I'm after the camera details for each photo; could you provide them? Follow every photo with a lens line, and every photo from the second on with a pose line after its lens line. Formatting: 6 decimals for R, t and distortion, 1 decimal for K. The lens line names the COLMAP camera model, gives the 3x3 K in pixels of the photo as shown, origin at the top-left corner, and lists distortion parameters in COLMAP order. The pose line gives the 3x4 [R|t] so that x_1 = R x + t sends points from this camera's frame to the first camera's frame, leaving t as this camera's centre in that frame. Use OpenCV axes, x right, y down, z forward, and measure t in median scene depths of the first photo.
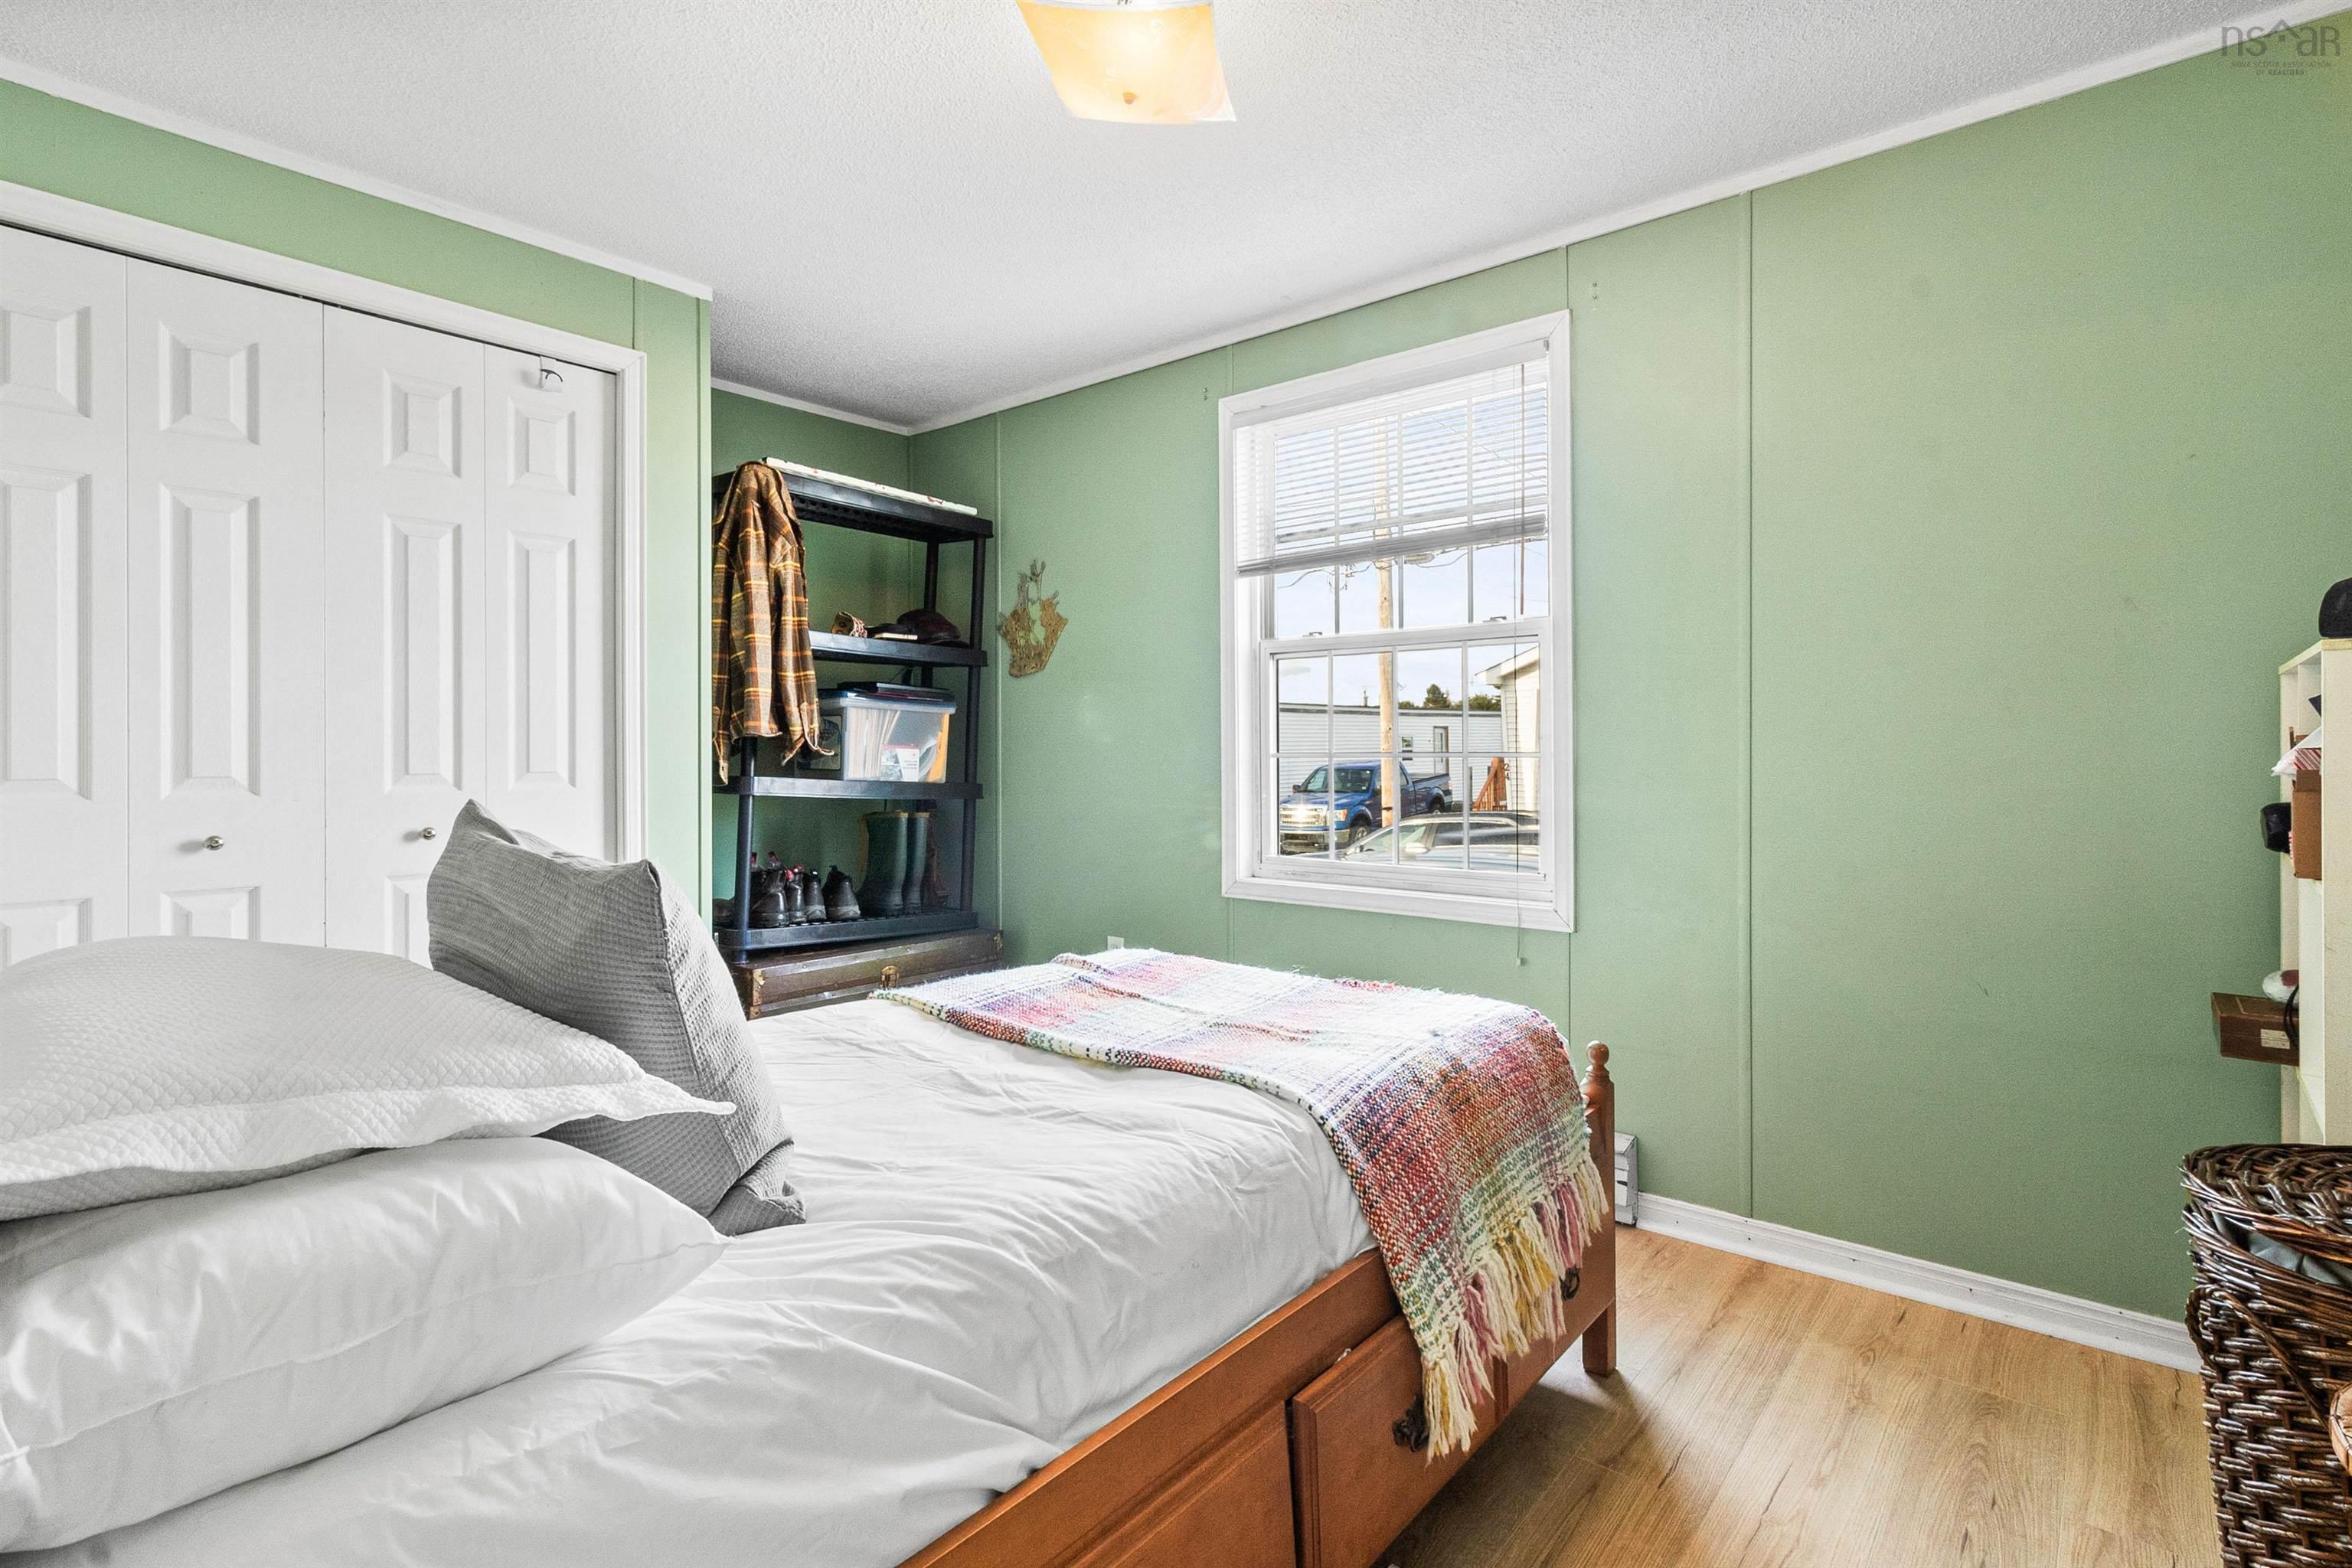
lens RADIAL K [[1124.6, 0, 1190.9], [0, 1124.6, 754.5], [0, 0, 1]] dist [0.004305, 0.001078]
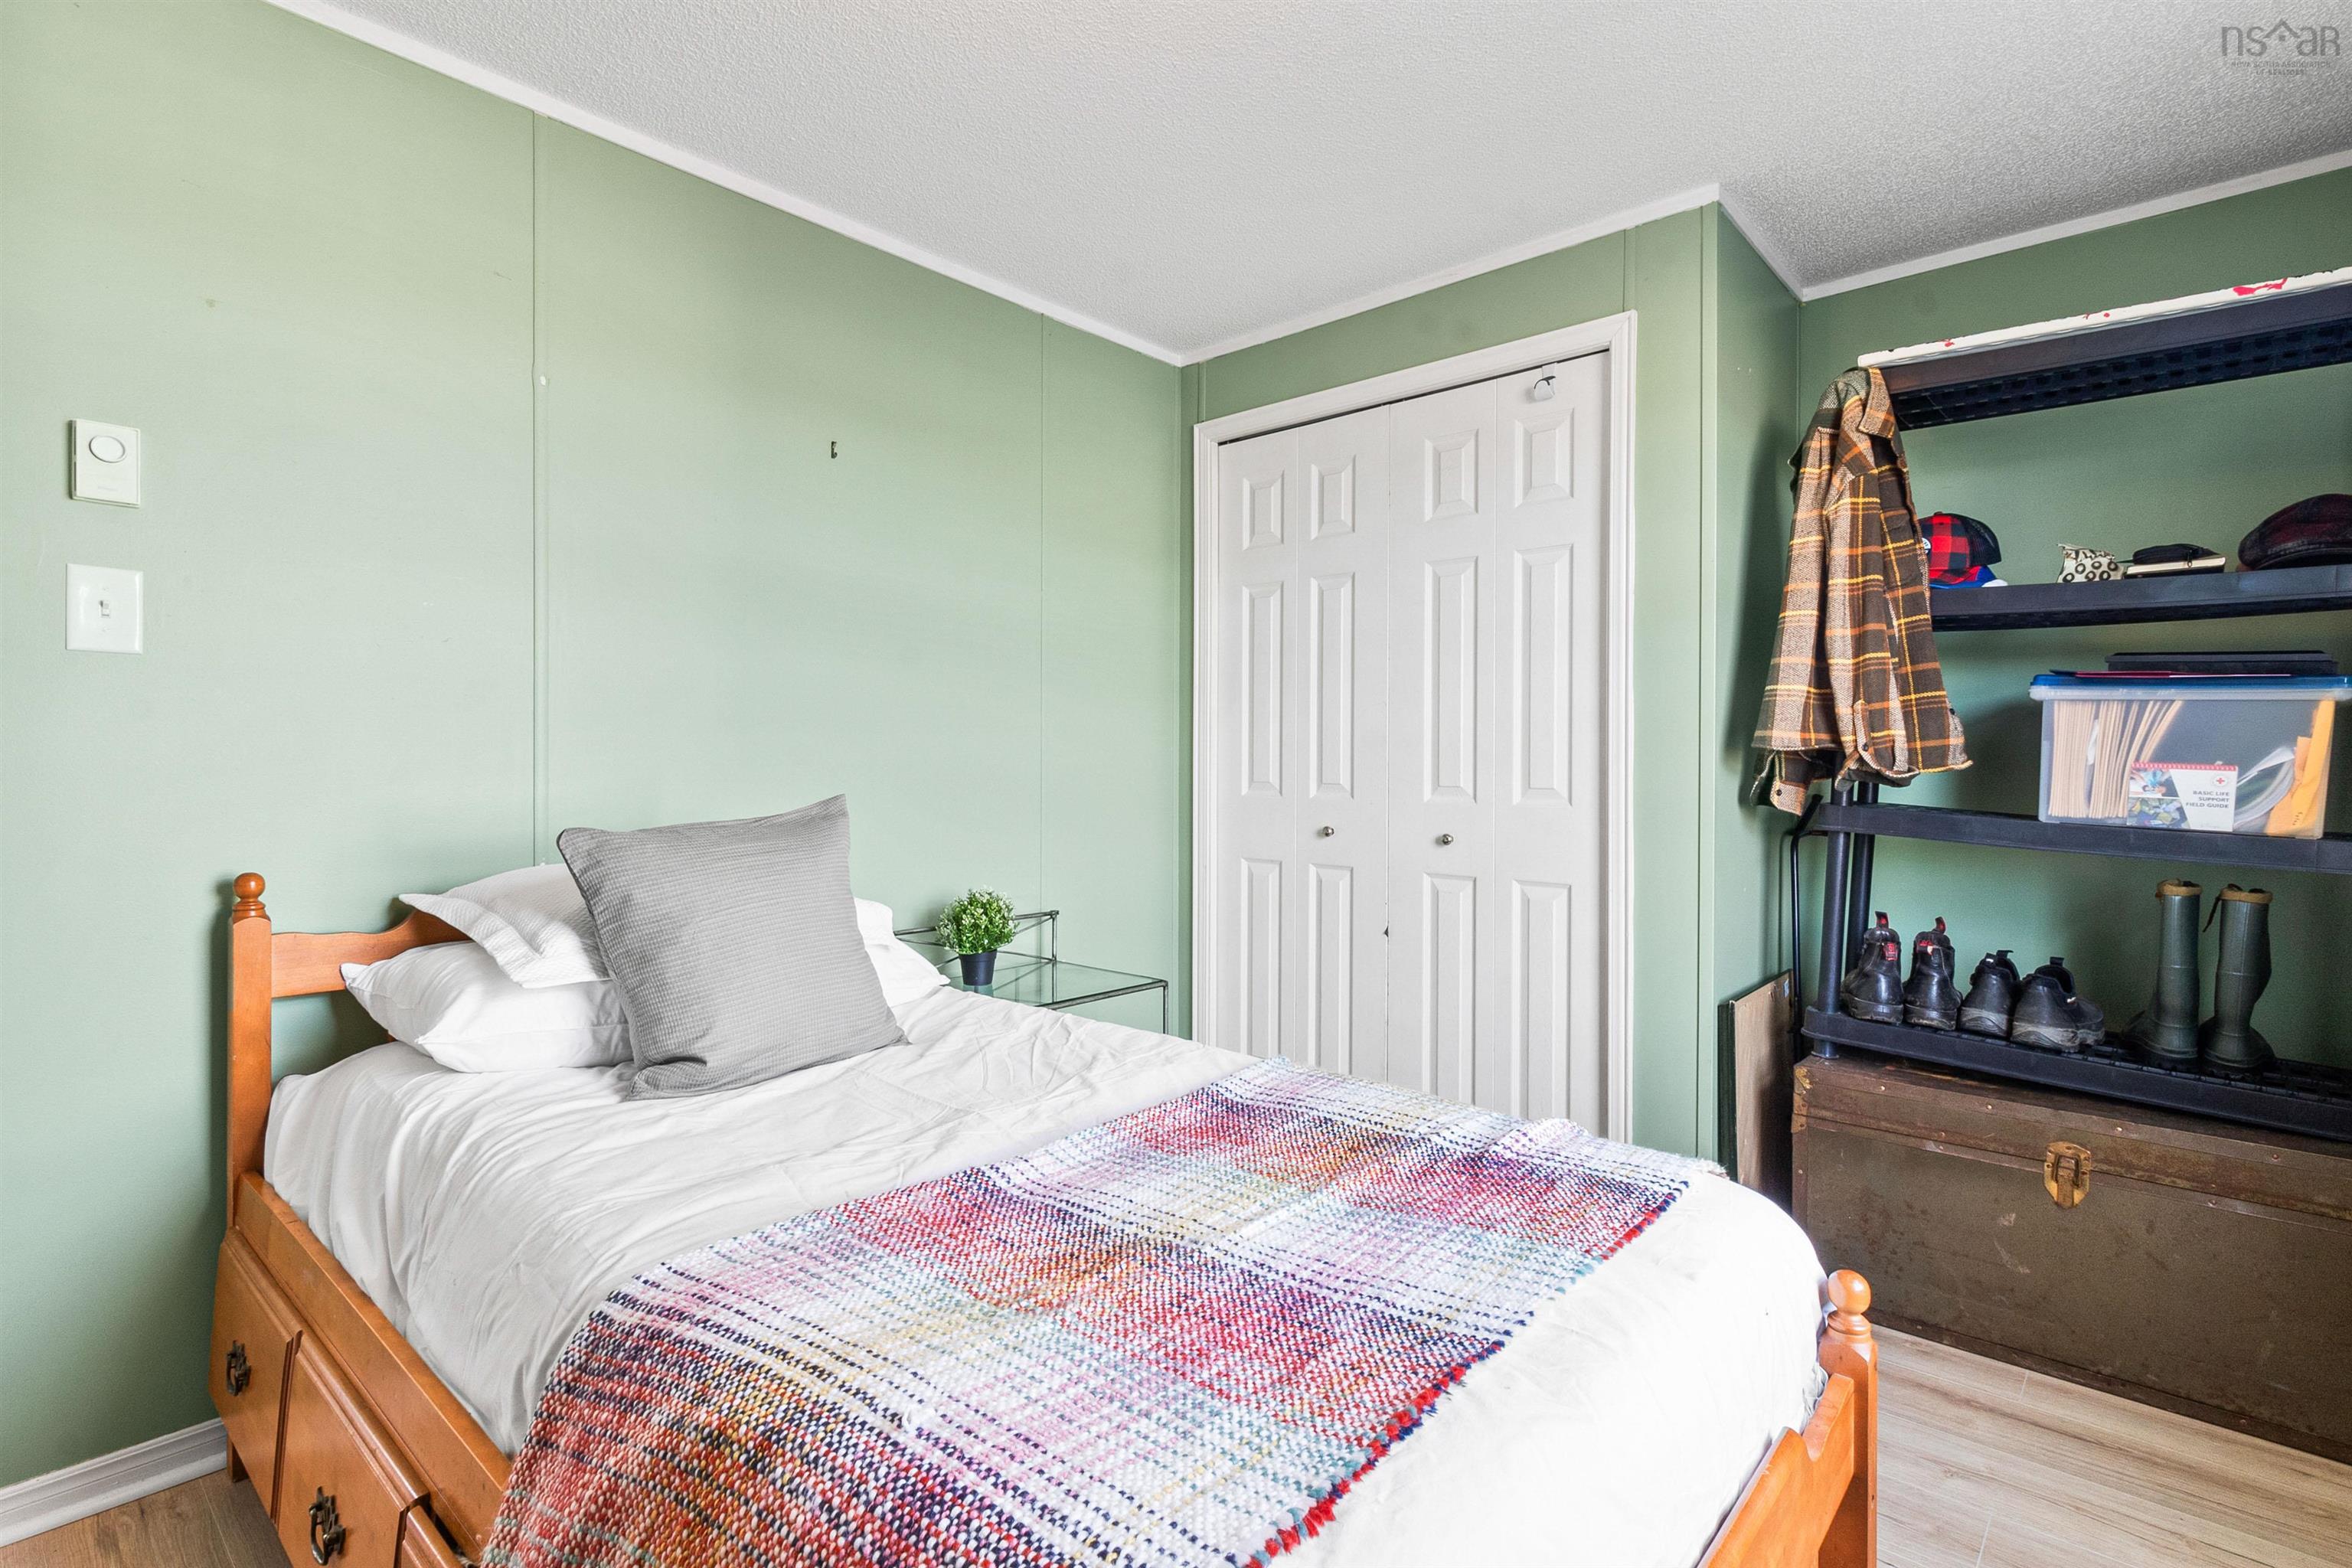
lens RADIAL K [[1126.3, 0, 1190.7], [0, 1126.3, 748.0], [0, 0, 1]] dist [0.004545, 0.000869]
pose [[-0.034695, 0.001511, -0.999397, 0.347519], [-0.003263, 0.999993, 0.001625, -0.016494], [0.999393, 0.003317, -0.034690, 0.601148]]
